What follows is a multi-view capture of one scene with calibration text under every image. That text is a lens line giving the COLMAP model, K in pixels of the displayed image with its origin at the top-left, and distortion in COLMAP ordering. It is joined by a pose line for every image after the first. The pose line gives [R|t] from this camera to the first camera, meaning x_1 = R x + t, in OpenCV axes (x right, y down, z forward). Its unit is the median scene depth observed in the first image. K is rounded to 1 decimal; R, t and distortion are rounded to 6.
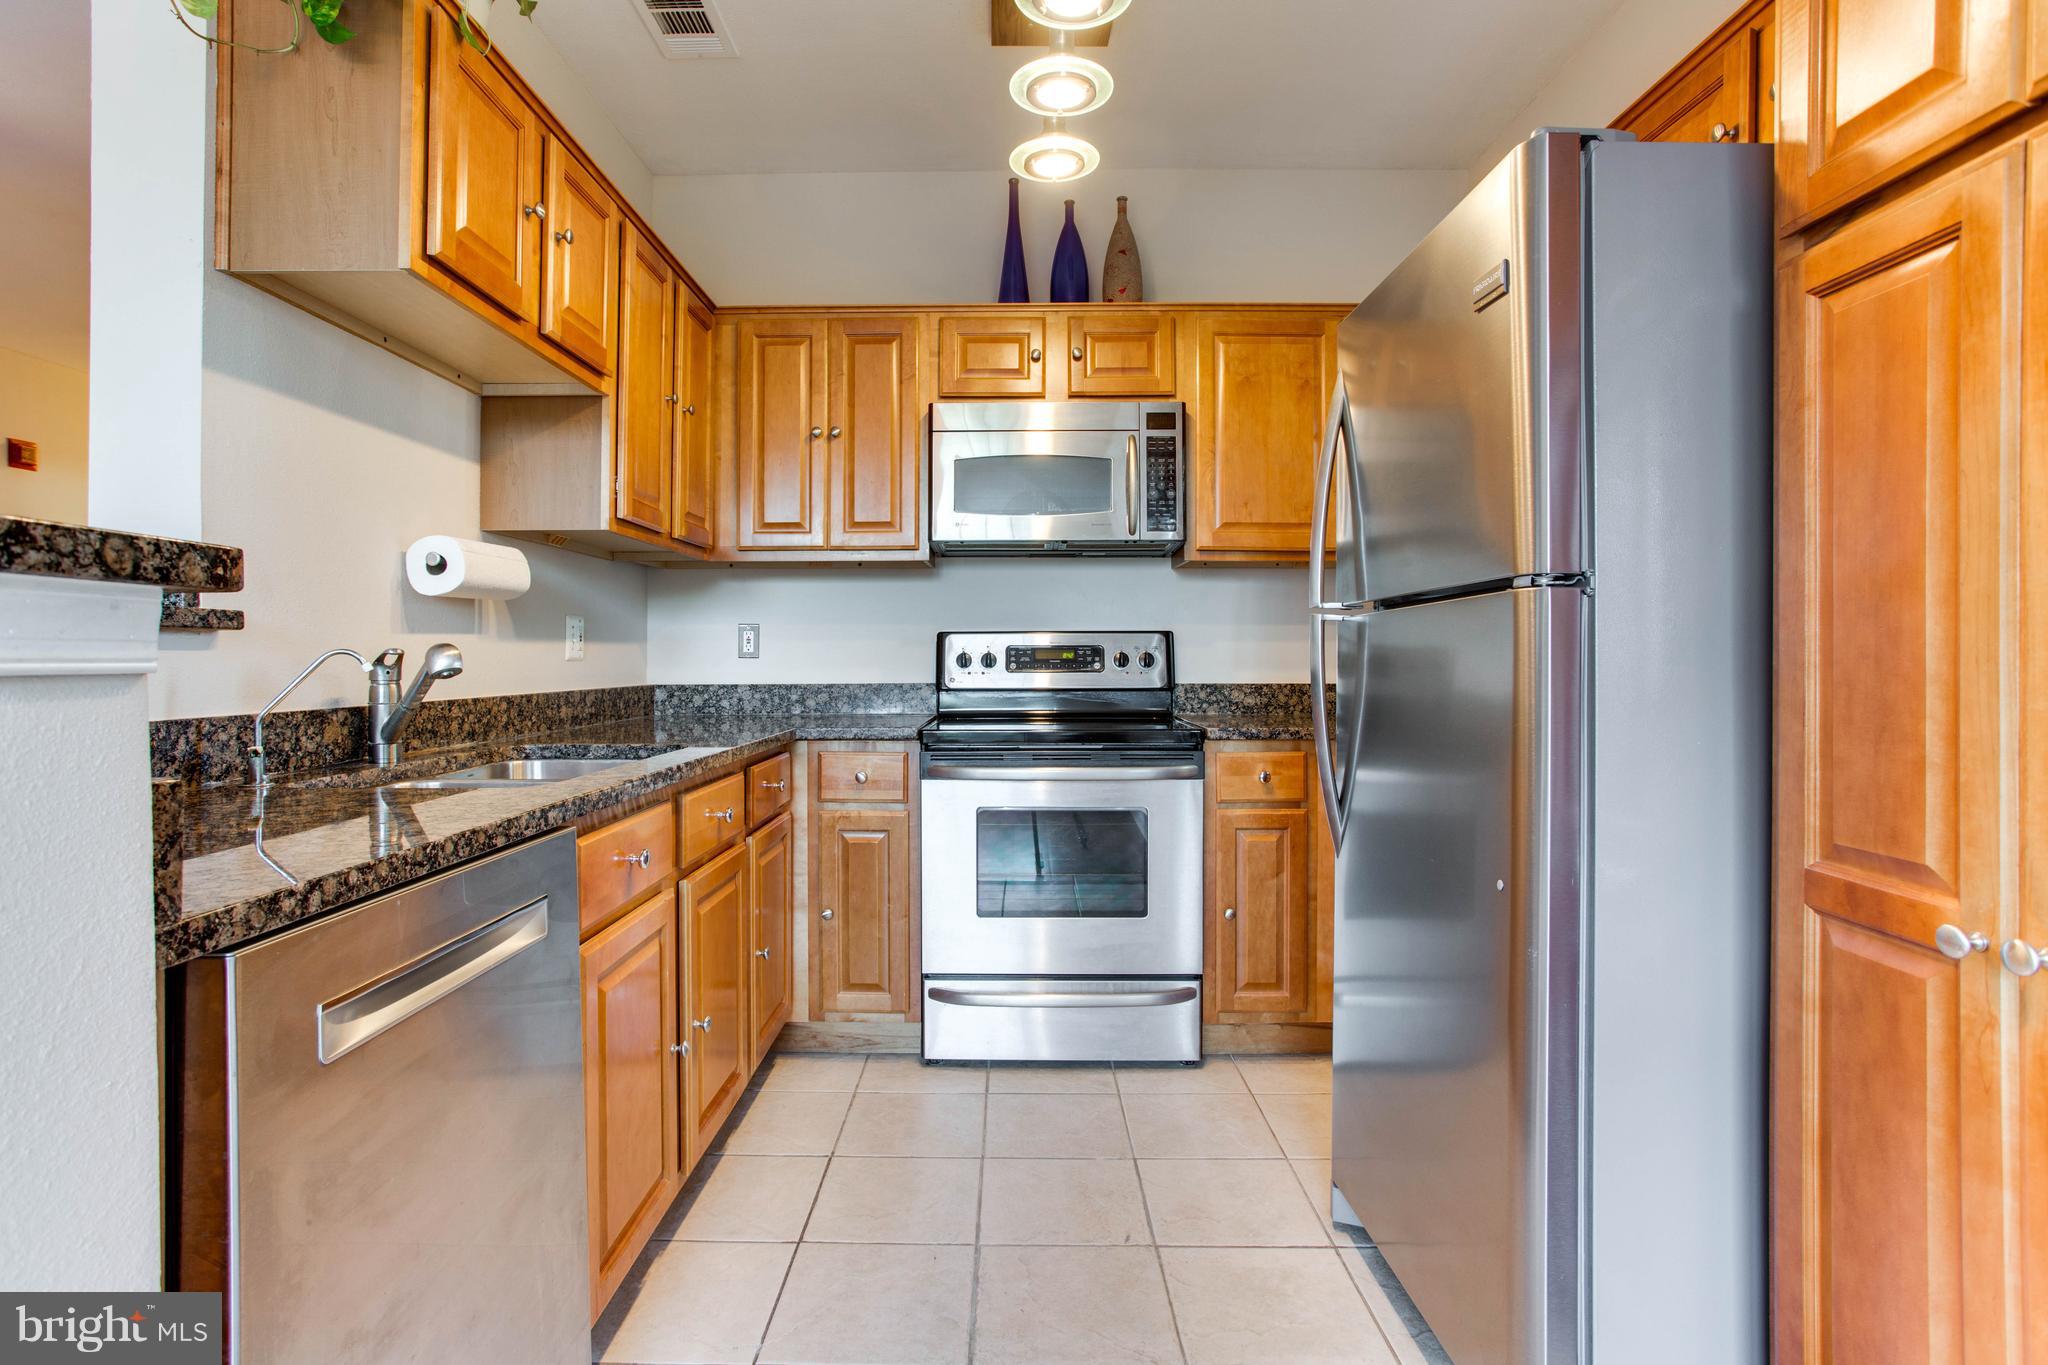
lens RADIAL K [[1014.1, 0, 982.1], [0, 1014.1, 648.9], [0, 0, 1]] dist [-0.026473, 0.018067]
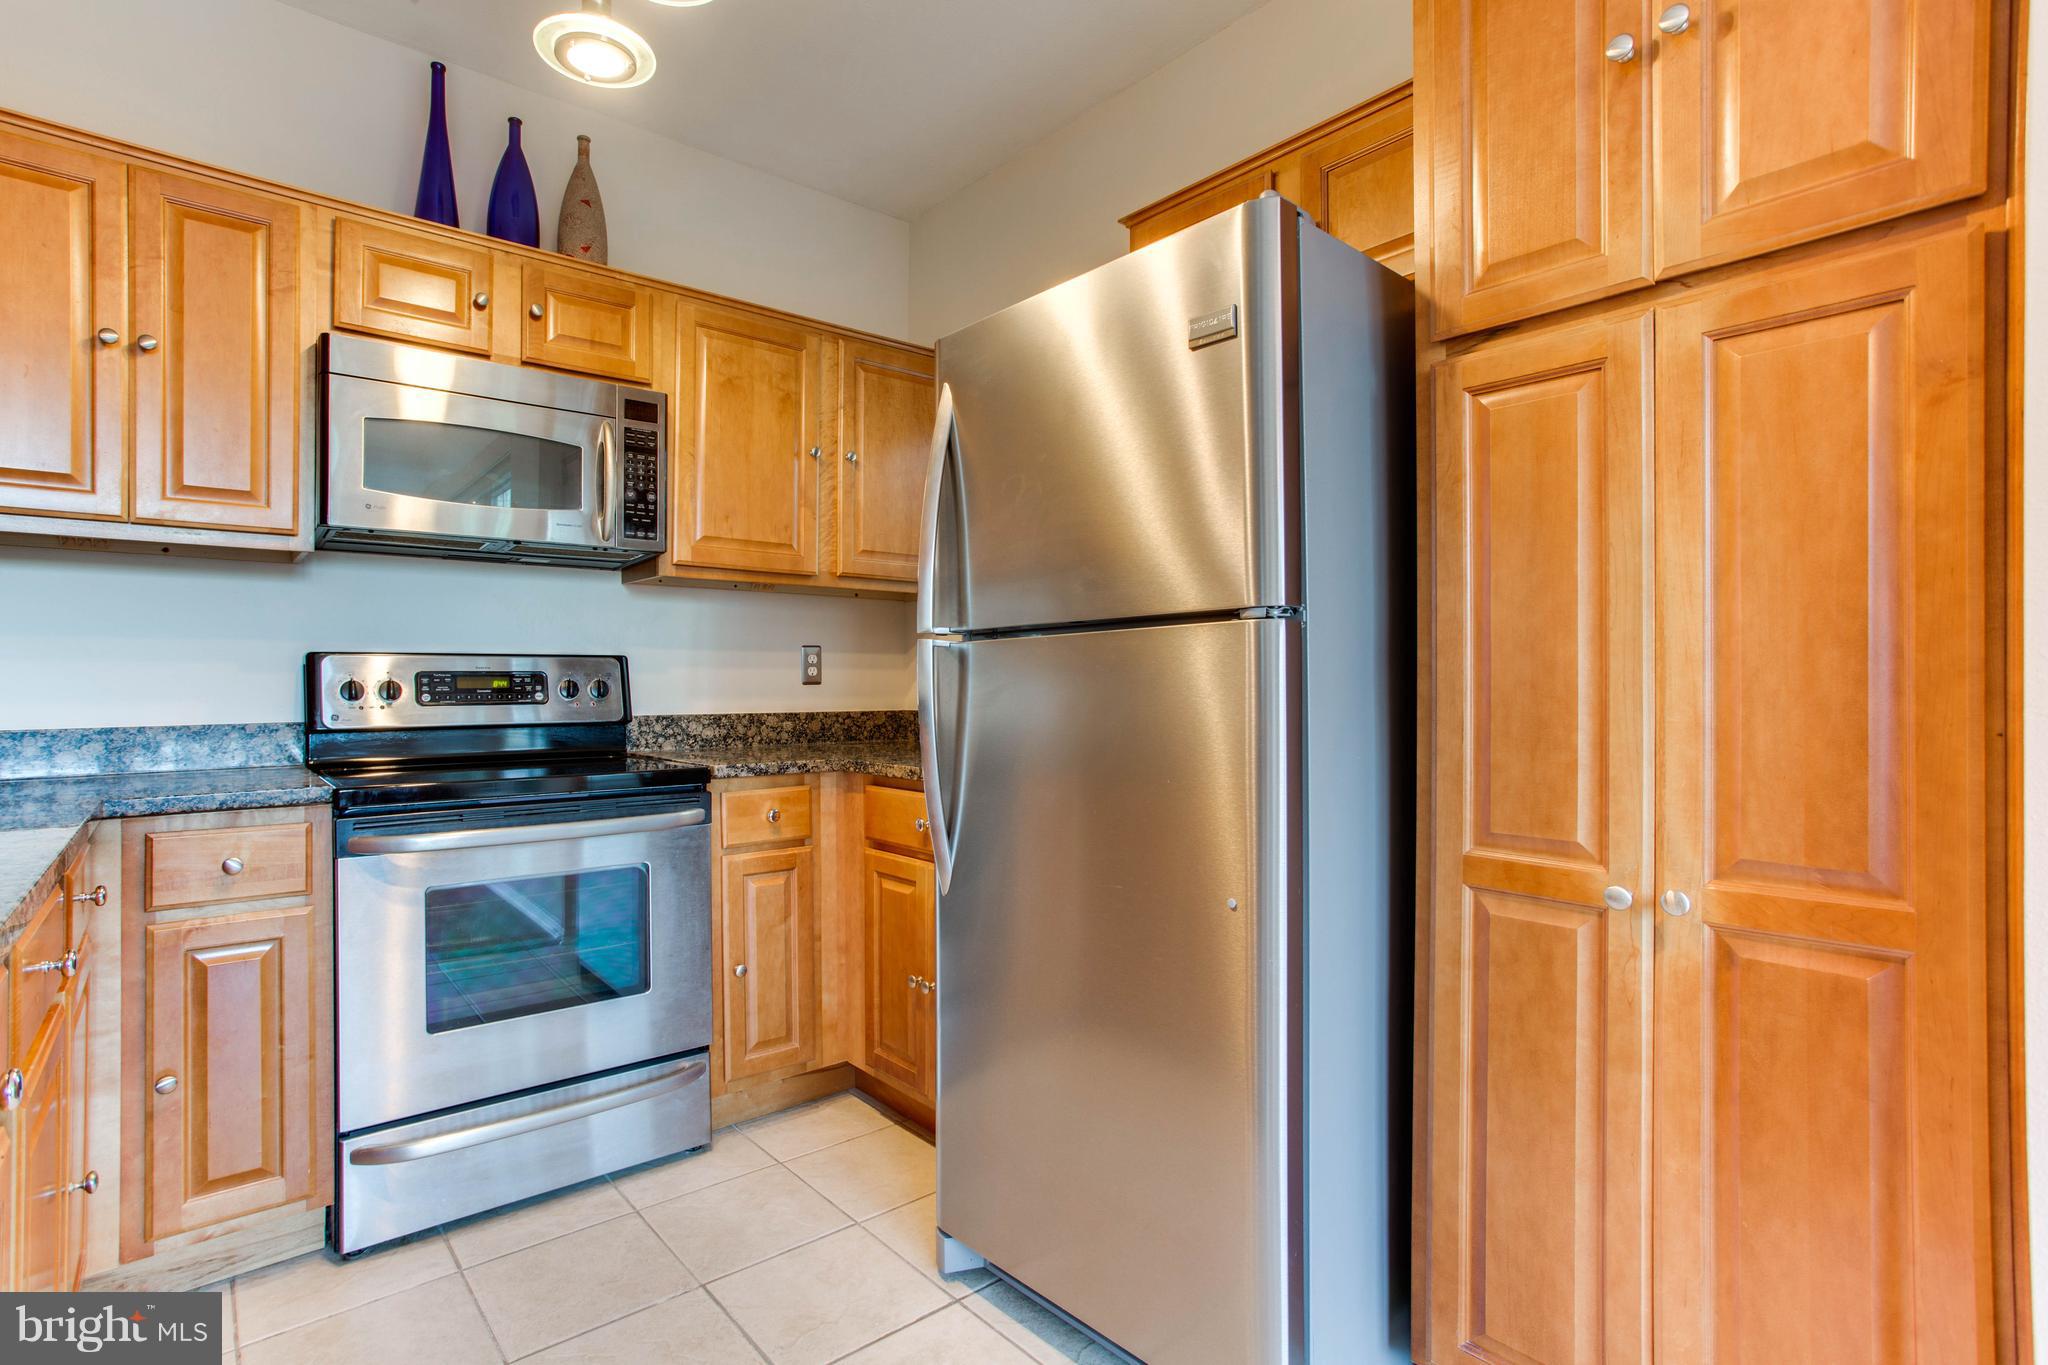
lens RADIAL K [[1014.1, 0, 972.1], [0, 1014.1, 677.3], [0, 0, 1]] dist [-0.026473, 0.018067]
pose [[0.761364, 0.002438, 0.648320, -0.176870], [-0.002551, 0.999996, -0.000765, 0.001036], [-0.648320, -0.001071, 0.761367, 0.175972]]
